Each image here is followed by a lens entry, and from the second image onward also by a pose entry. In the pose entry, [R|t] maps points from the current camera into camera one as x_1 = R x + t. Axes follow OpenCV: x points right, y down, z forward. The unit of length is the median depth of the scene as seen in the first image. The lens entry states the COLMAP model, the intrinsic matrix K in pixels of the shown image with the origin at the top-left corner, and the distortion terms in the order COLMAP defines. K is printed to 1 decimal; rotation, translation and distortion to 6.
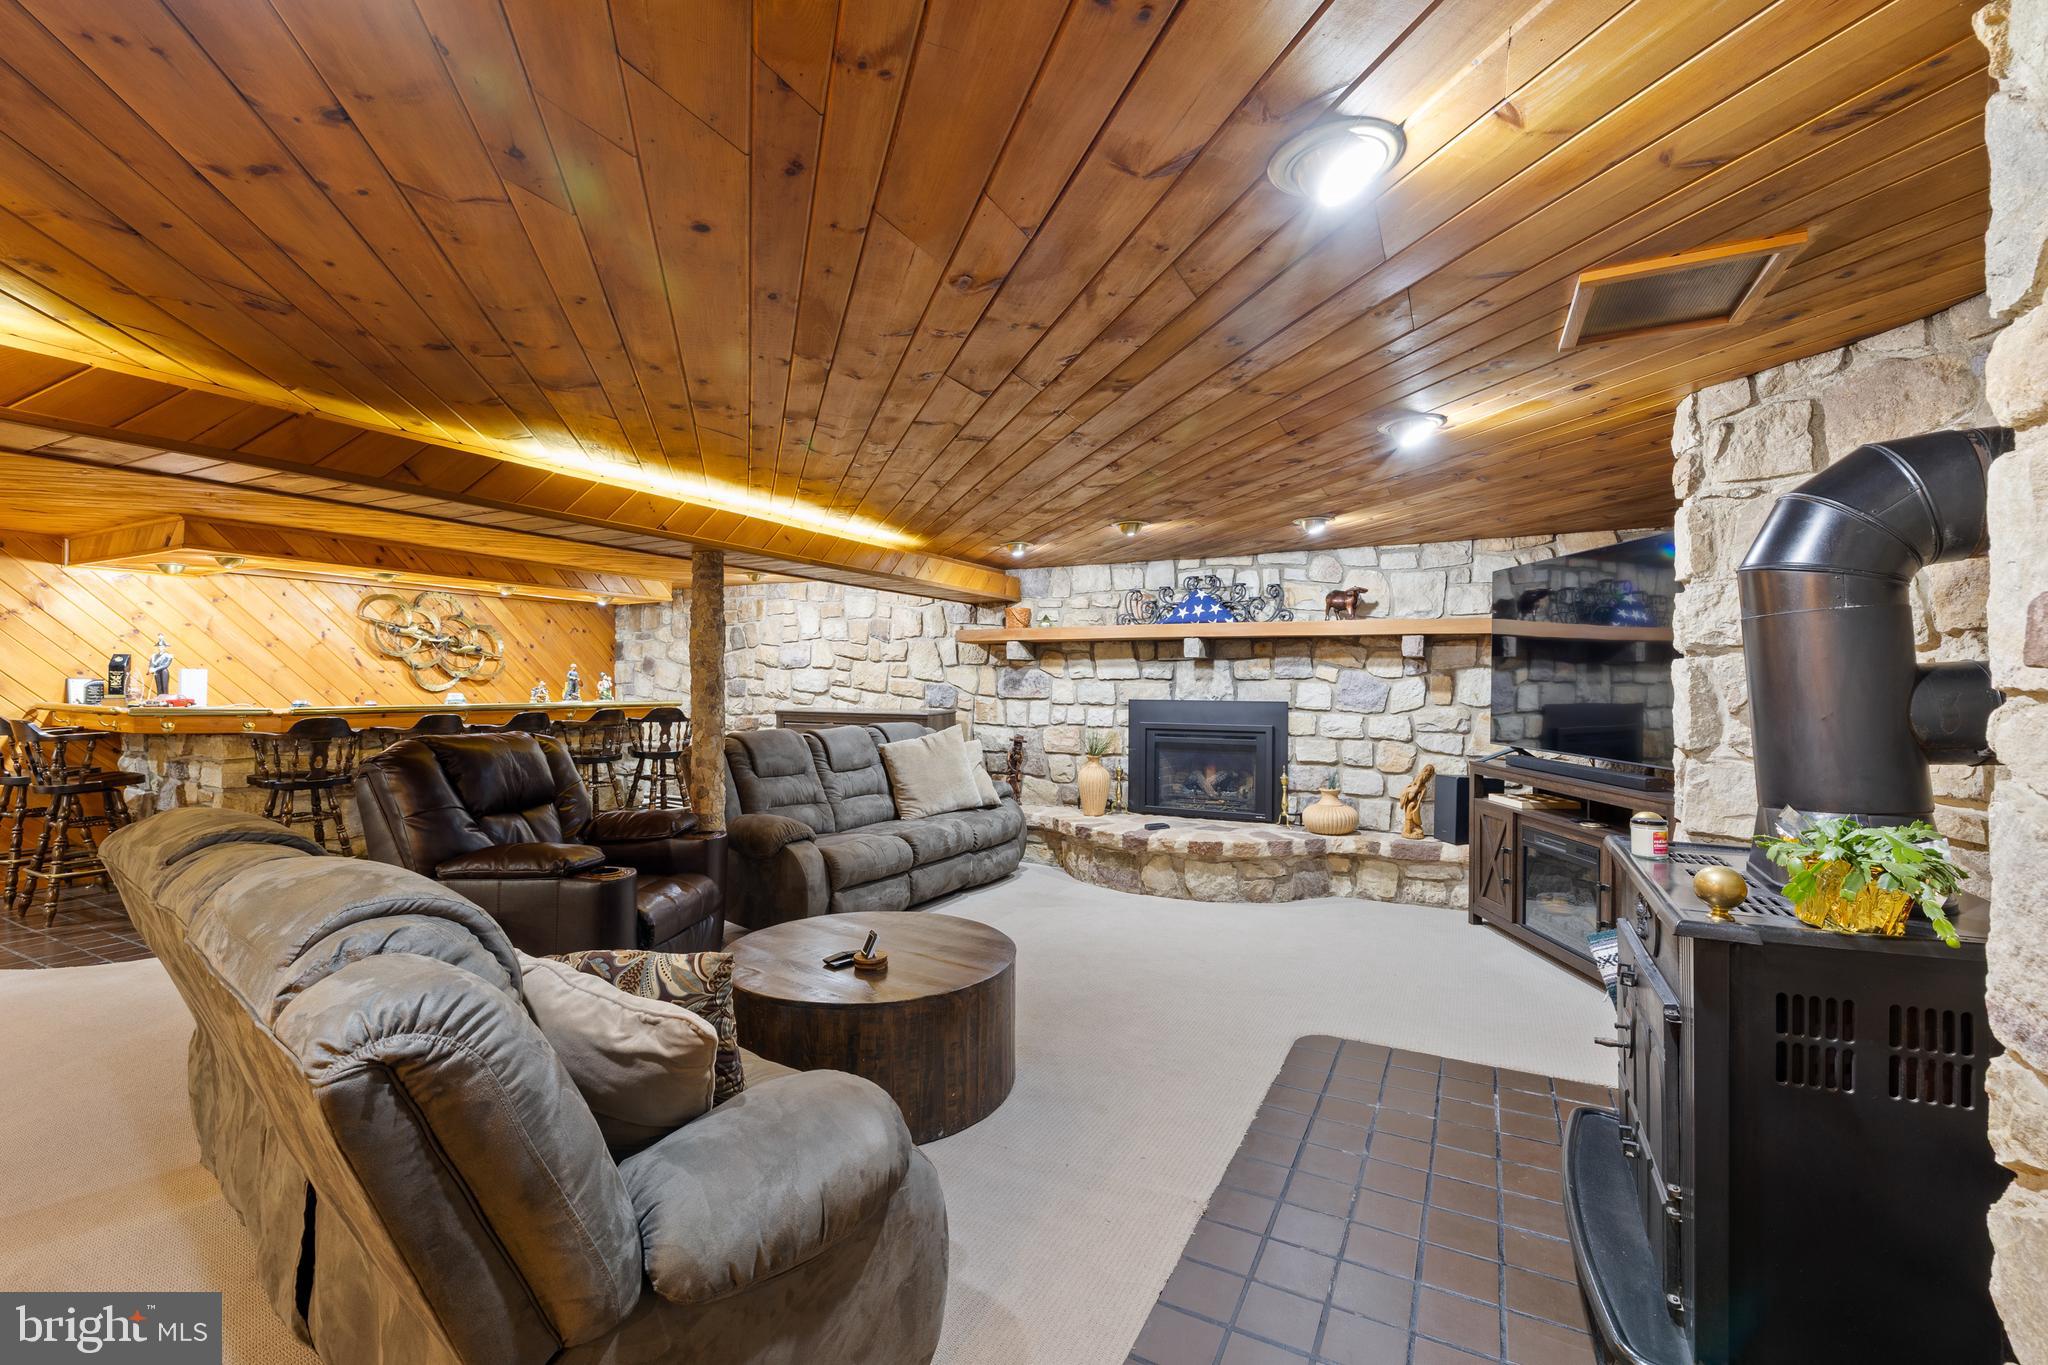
lens RADIAL K [[873.1, 0, 1024.8], [0, 873.1, 684.5], [0, 0, 1]] dist [0.001754, -0.000596]
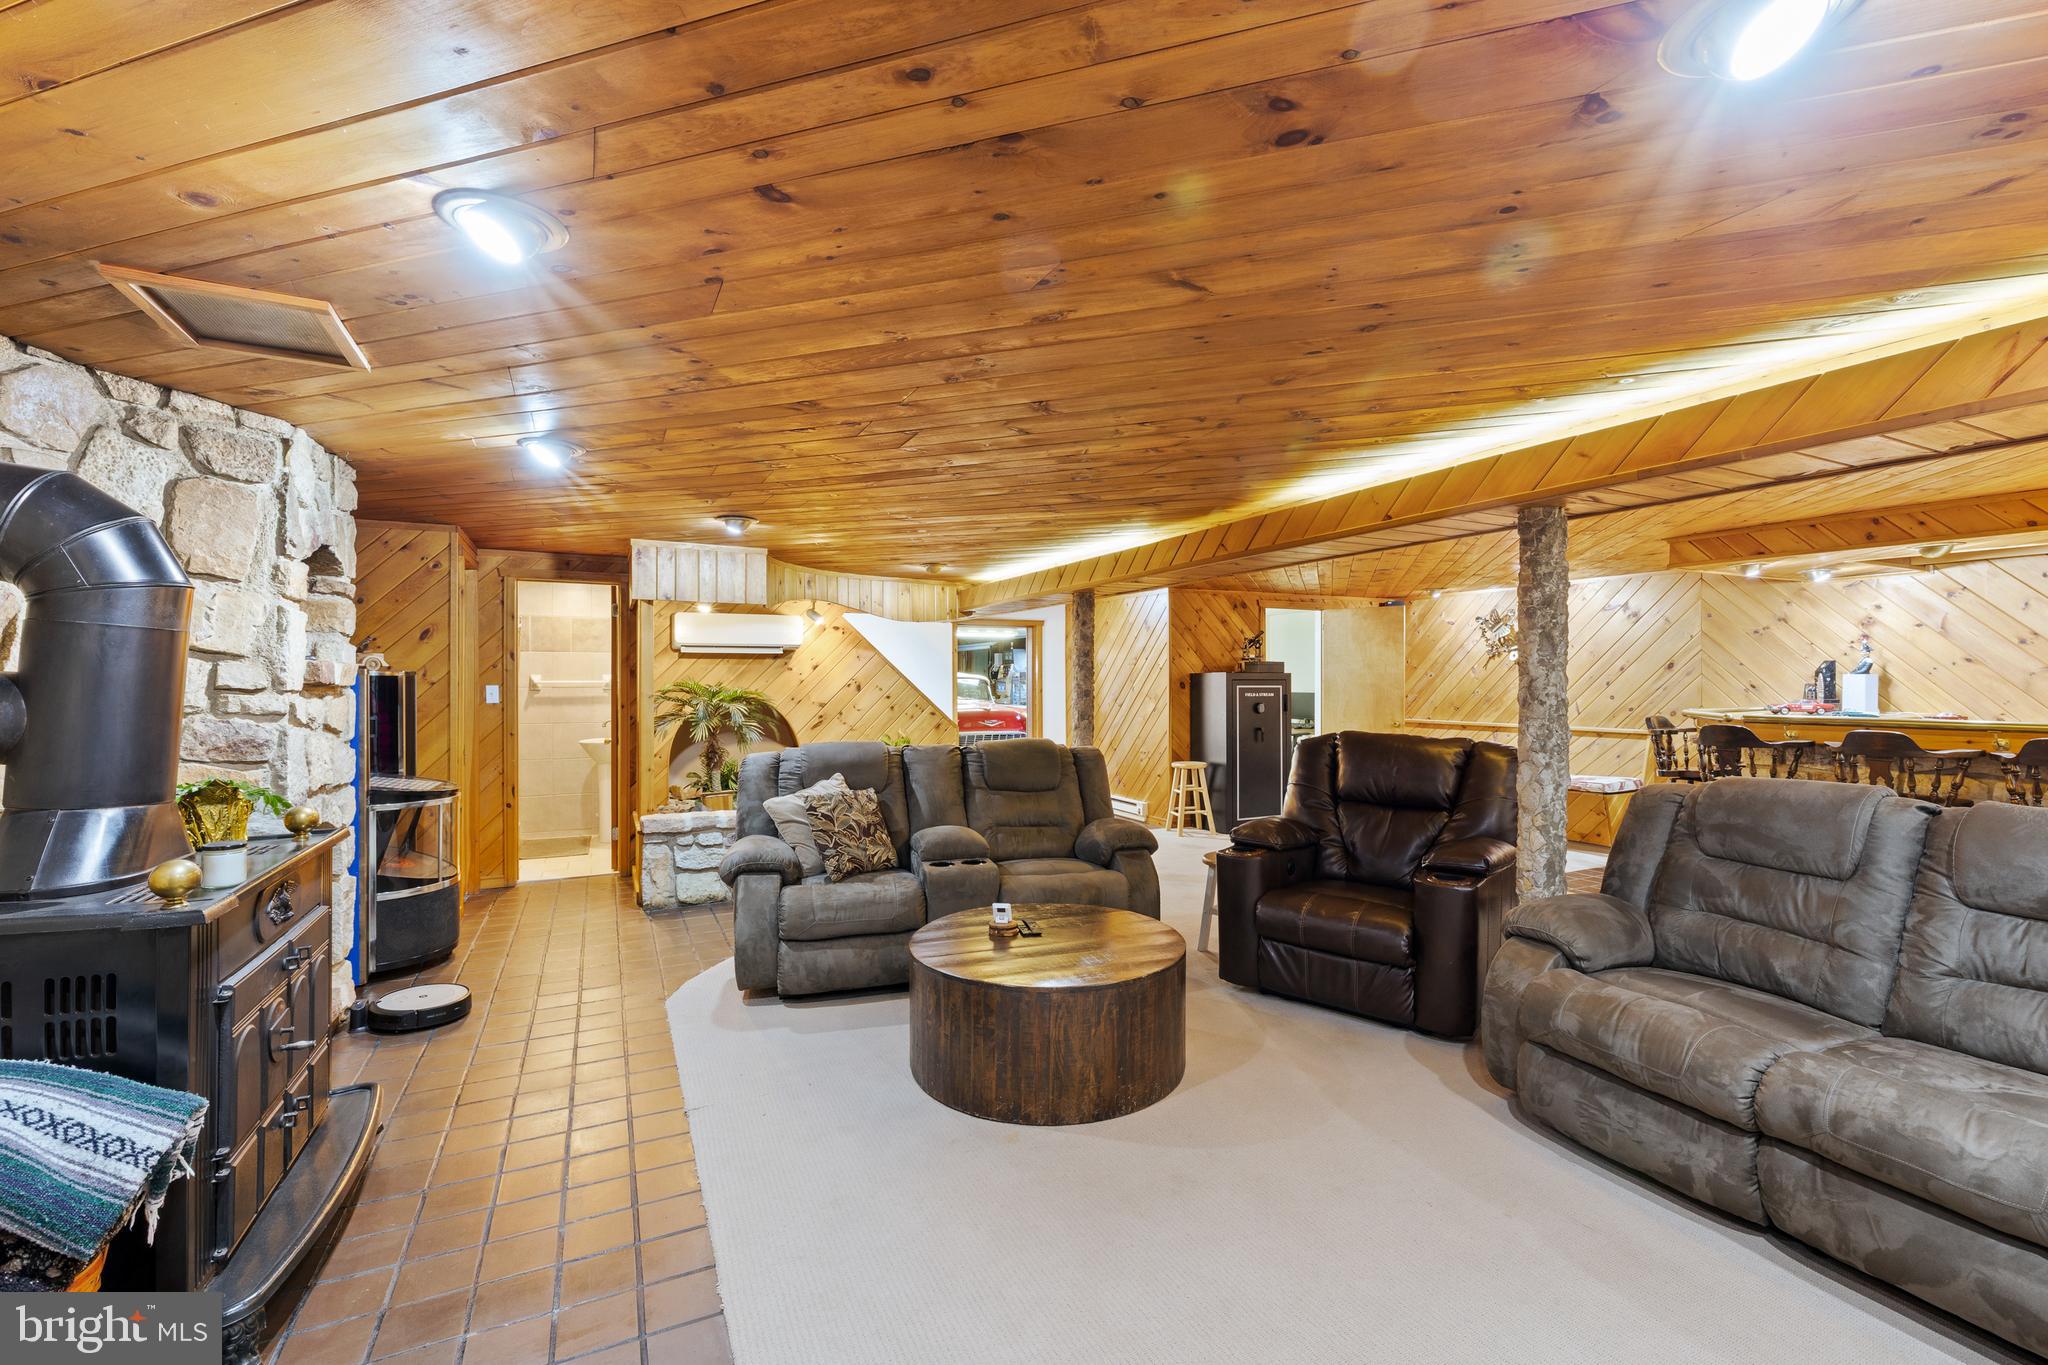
lens RADIAL K [[873.1, 0, 1027.3], [0, 873.1, 682.2], [0, 0, 1]] dist [0.001754, -0.000596]
pose [[-0.590361, -0.005208, -0.807123, 0.378146], [-0.000625, 0.999982, -0.005995, -0.002336], [0.807139, -0.003035, -0.590353, 0.870393]]
